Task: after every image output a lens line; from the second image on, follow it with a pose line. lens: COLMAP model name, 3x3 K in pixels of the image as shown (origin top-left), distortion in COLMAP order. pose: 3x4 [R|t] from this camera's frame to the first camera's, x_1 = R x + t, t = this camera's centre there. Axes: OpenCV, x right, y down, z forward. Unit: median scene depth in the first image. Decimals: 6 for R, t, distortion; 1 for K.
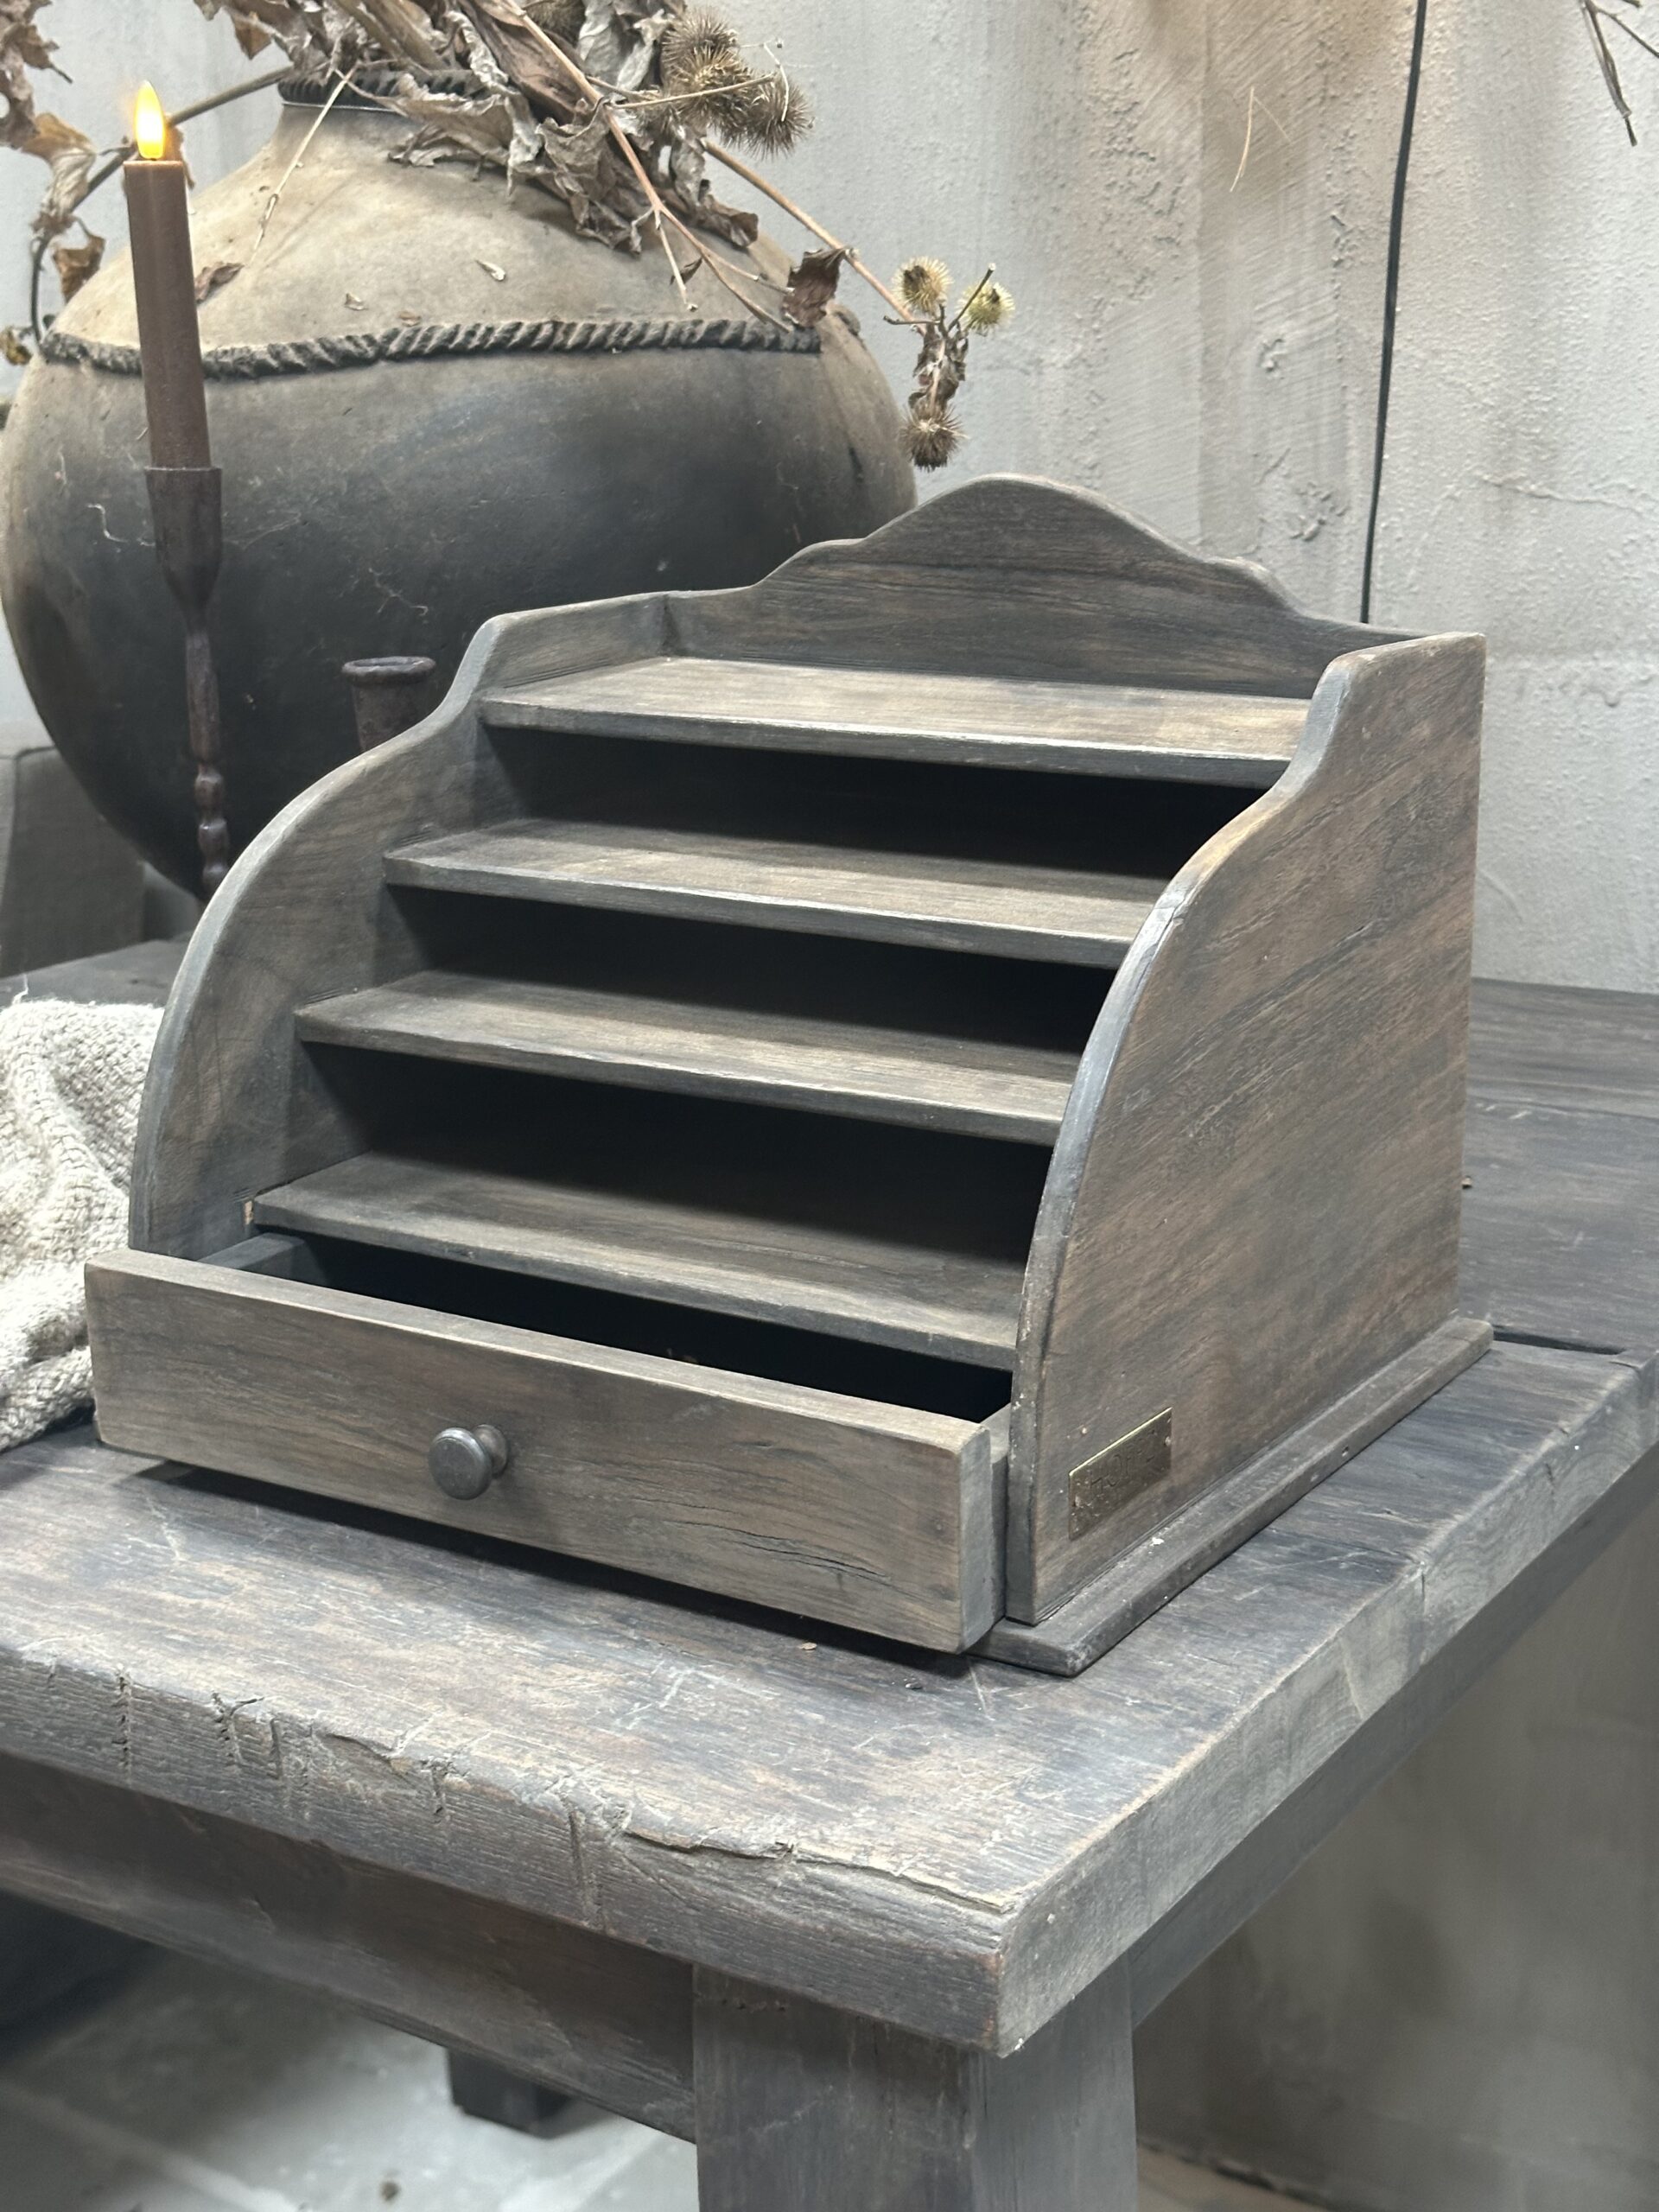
lens RADIAL K [[3075.9, 0, 826.2], [0, 3075.9, 1109.5], [0, 0, 1]] dist [0.117319, 0.000000]
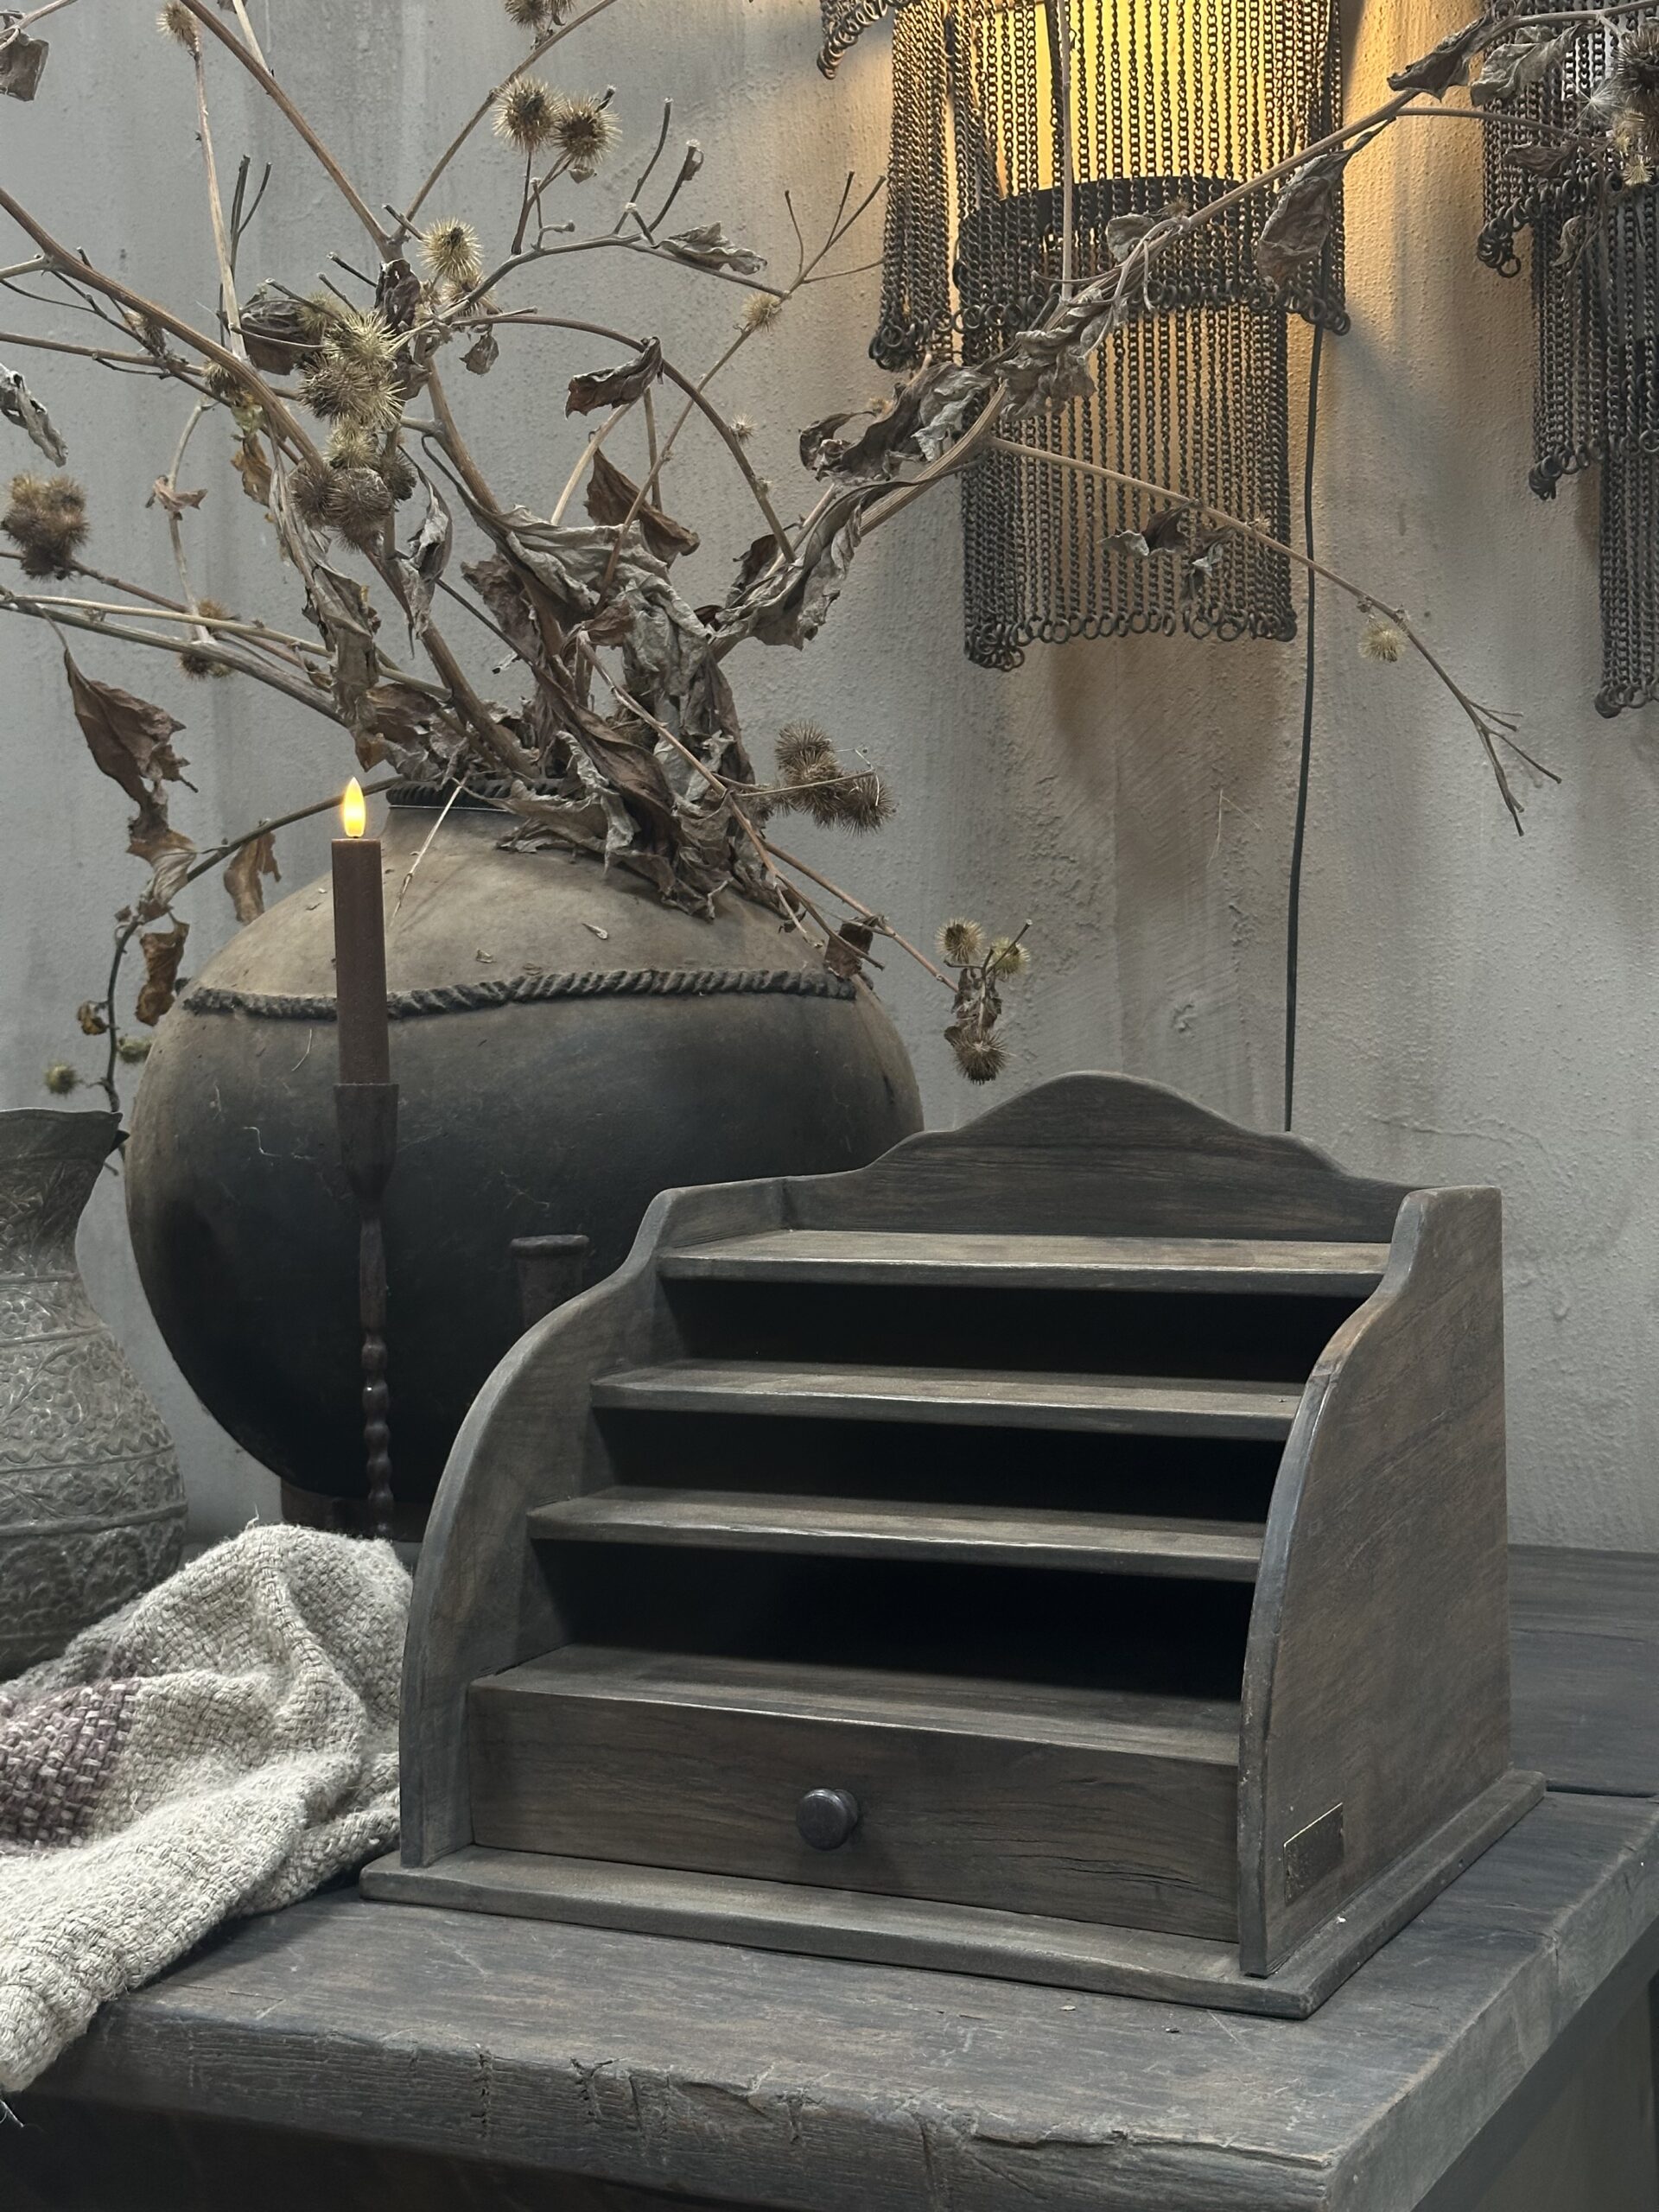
lens RADIAL K [[3075.9, 0, 815.3], [0, 3075.9, 1106.1], [0, 0, 1]] dist [0.117319, 0.000000]
pose [[0.995261, -0.006151, 0.097042, -0.171338], [0.028840, 0.971764, -0.234187, 0.092361], [-0.092861, 0.235876, 0.967336, -0.169300]]
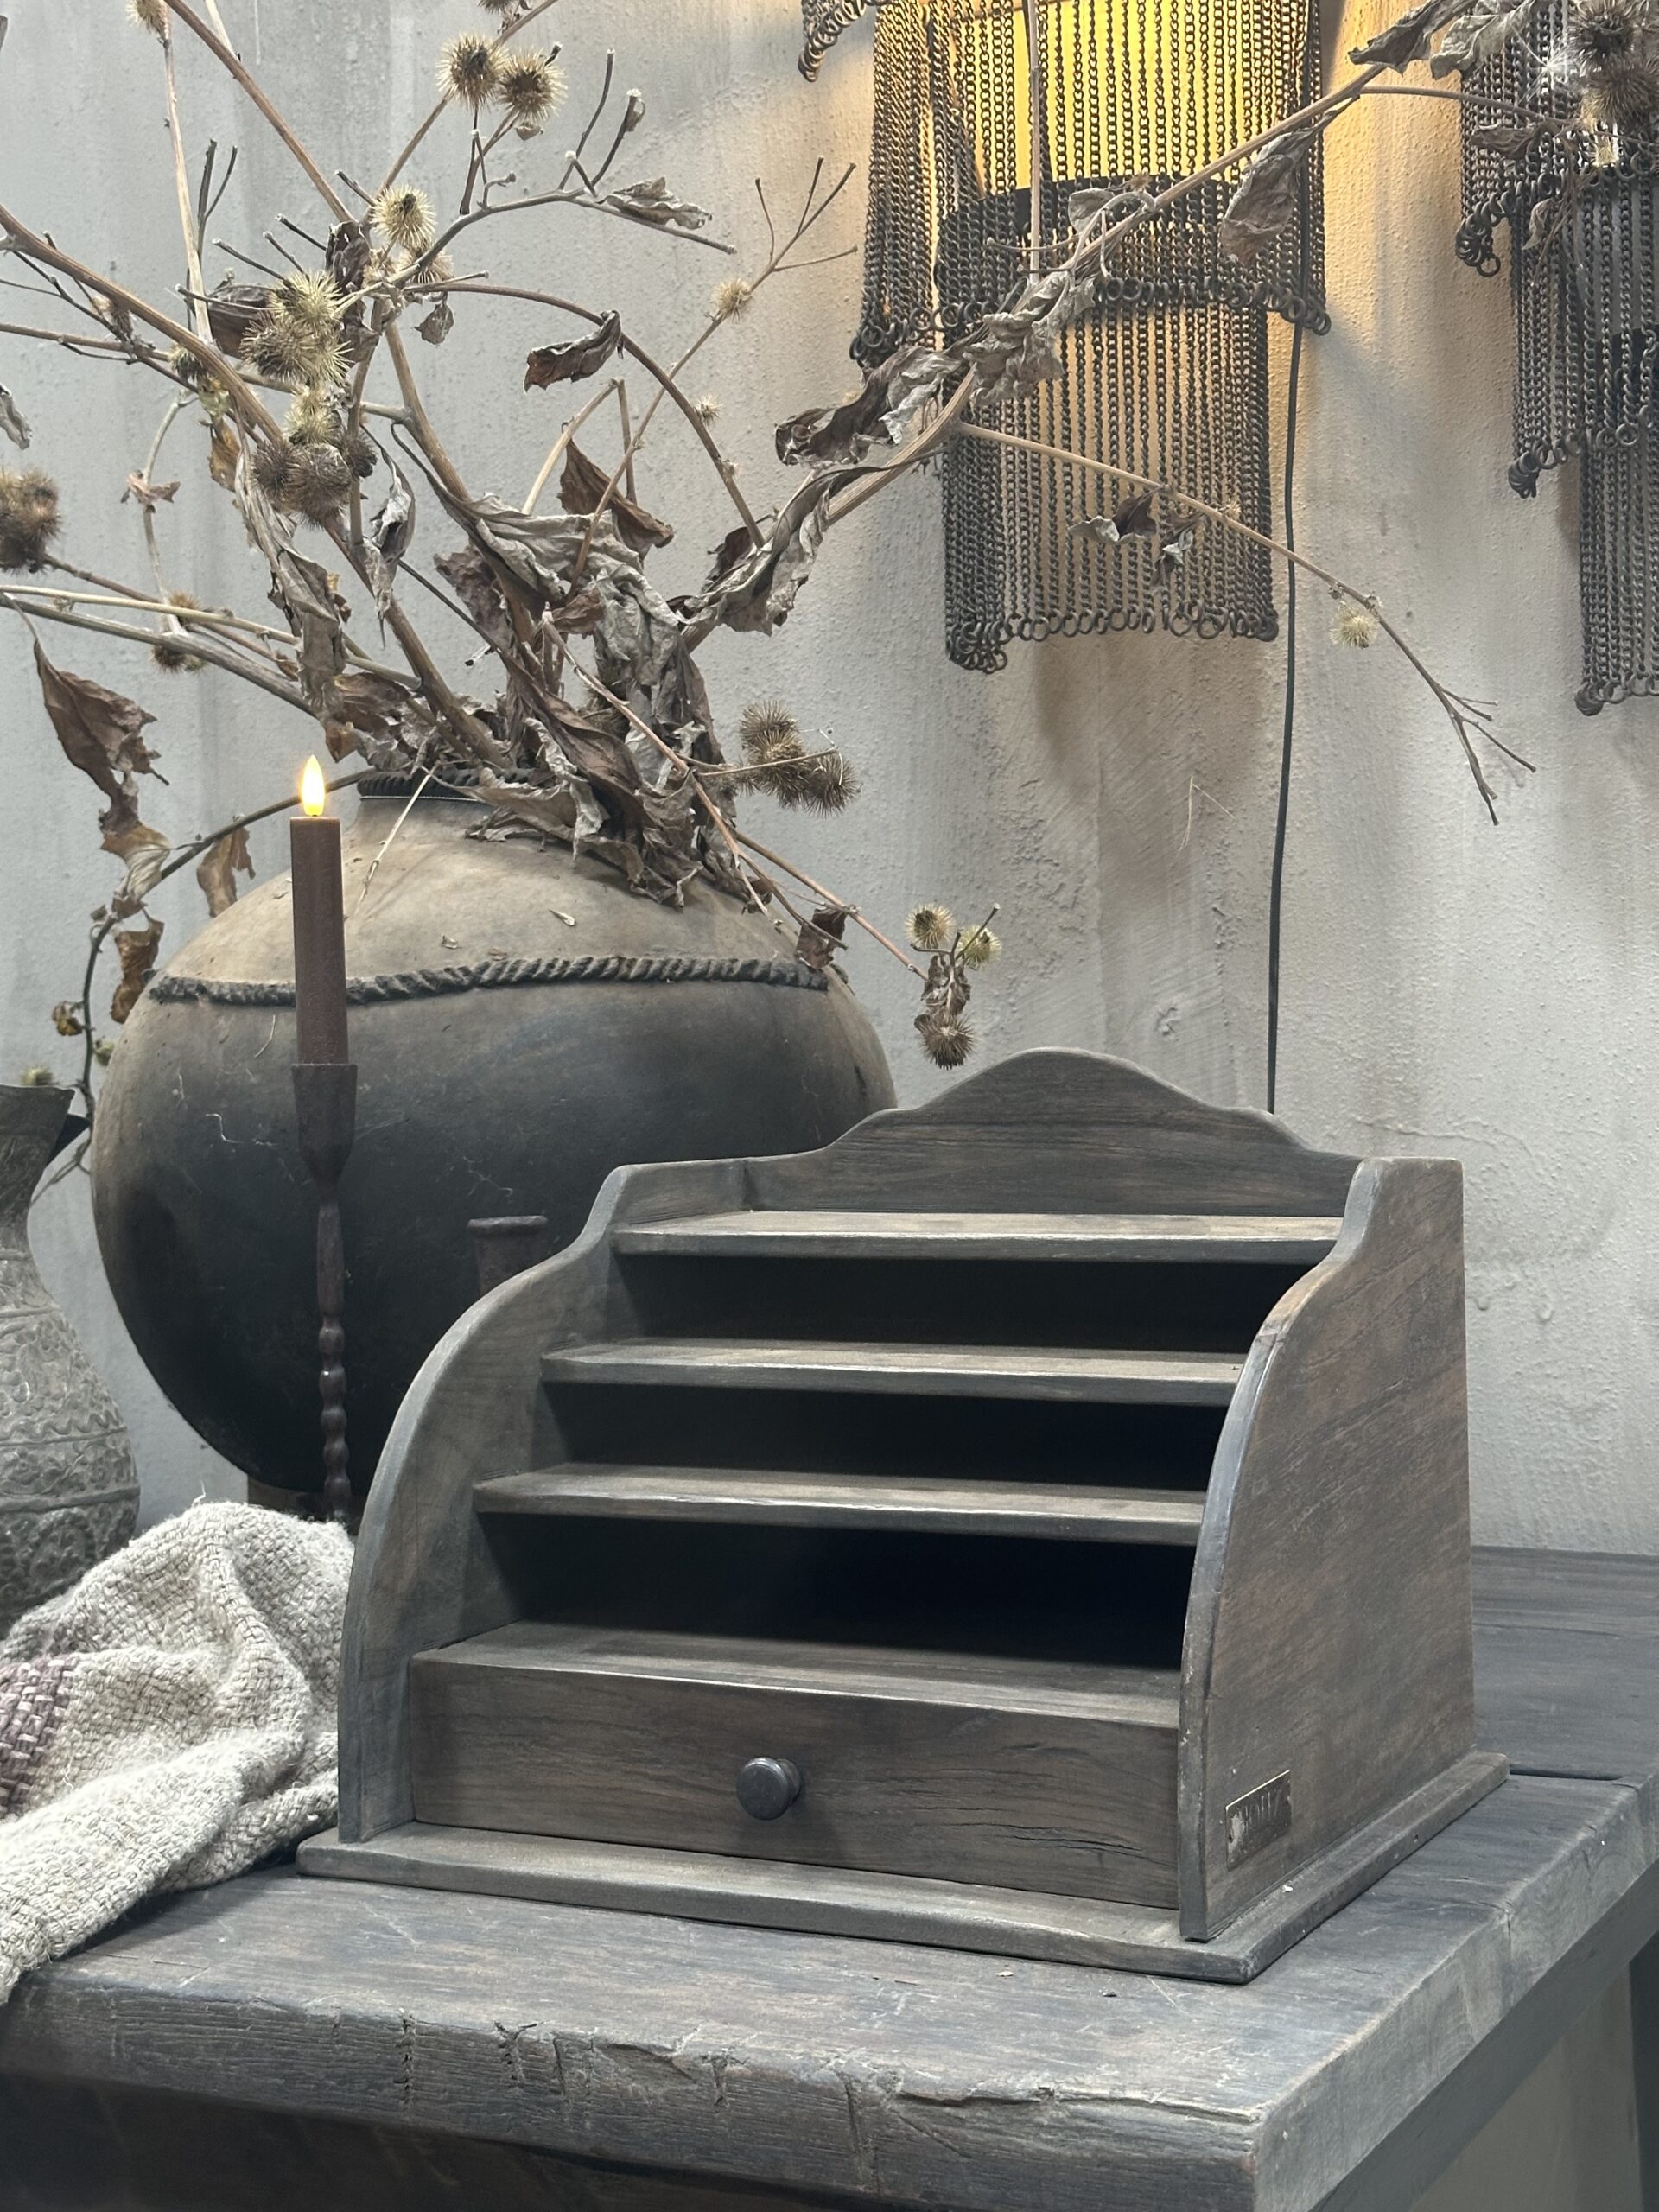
lens RADIAL K [[3075.9, 0, 832.8], [0, 3075.9, 1098.4], [0, 0, 1]] dist [0.117319, 0.000000]
pose [[0.995628, -0.002798, 0.093365, -0.141860], [0.026670, 0.966455, -0.255448, 0.122563], [-0.089518, 0.256821, 0.962304, -0.151308]]
